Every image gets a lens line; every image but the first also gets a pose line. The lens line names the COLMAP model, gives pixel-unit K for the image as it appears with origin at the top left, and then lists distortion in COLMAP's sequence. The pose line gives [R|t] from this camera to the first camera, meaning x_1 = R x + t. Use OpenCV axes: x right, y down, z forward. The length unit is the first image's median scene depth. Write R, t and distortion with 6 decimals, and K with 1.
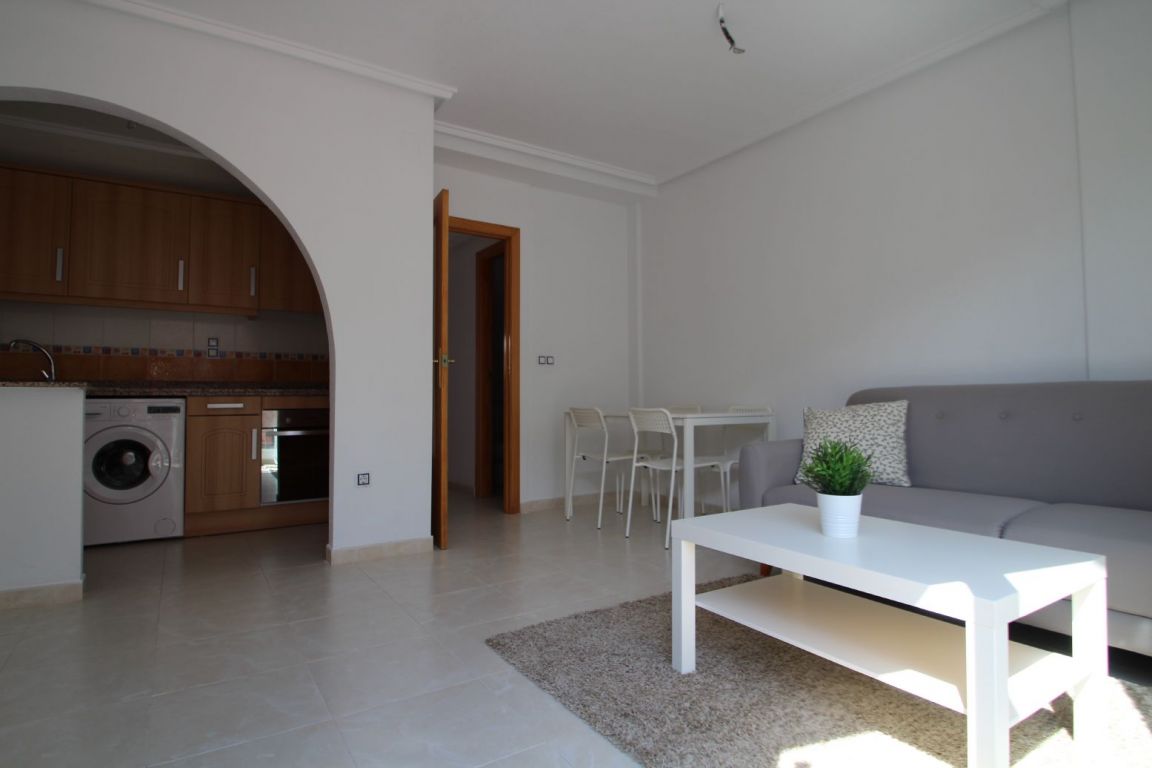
lens RADIAL K [[602.3, 0, 588.3], [0, 602.3, 384.0], [0, 0, 1]] dist [-0.000989, -0.016217]
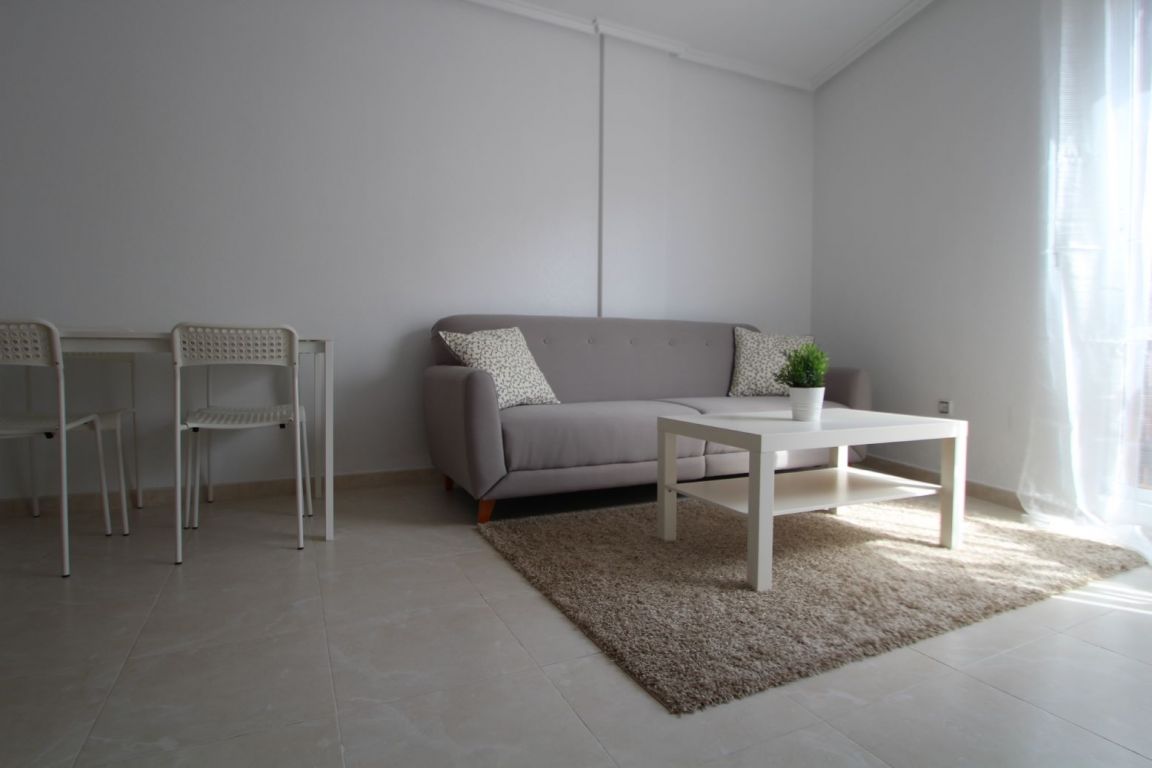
lens RADIAL K [[593.9, 0, 575.4], [0, 593.9, 366.2], [0, 0, 1]] dist [-0.000592, -0.000369]
pose [[0.115531, -0.017922, 0.993142, -0.556778], [-0.037634, 0.999040, 0.022407, 0.073625], [-0.992591, -0.039965, 0.114745, 0.809972]]
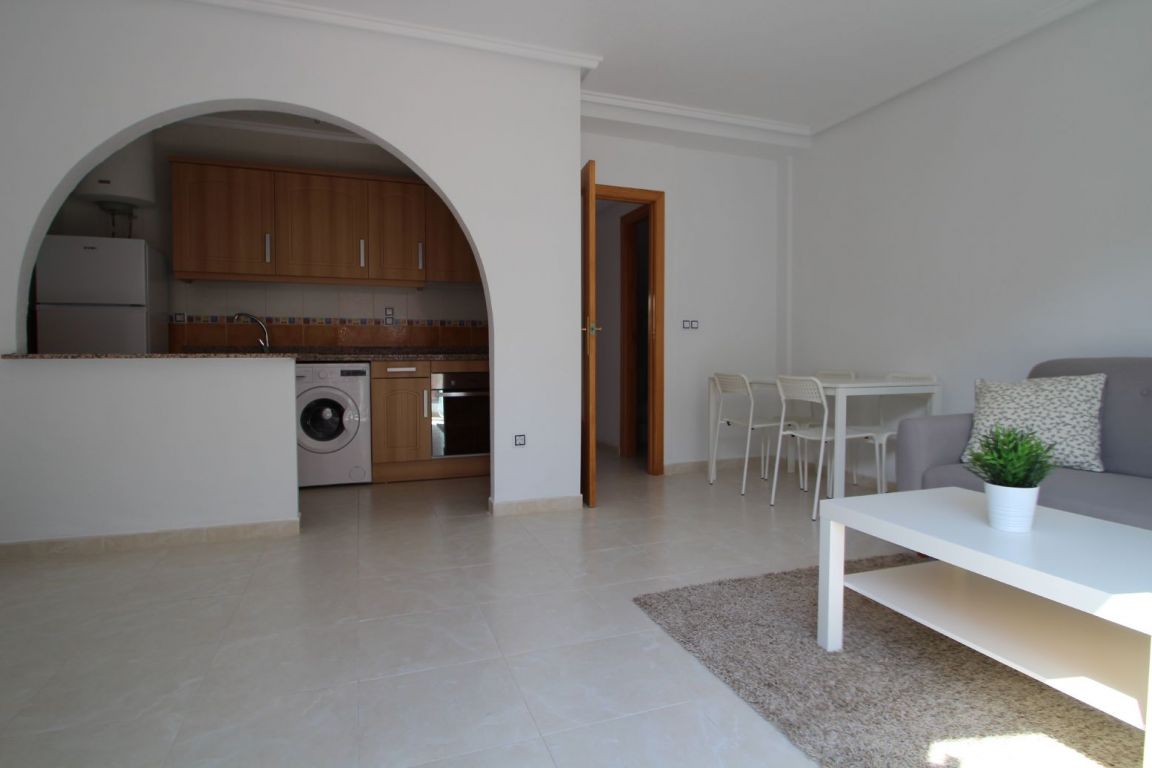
lens RADIAL K [[602.3, 0, 588.3], [0, 602.3, 384.0], [0, 0, 1]] dist [-0.000989, -0.016217]
pose [[0.972964, 0.011991, -0.230643, -0.004996], [0.005144, 0.997278, 0.073548, -0.026480], [0.230898, -0.072746, 0.970255, -0.023726]]
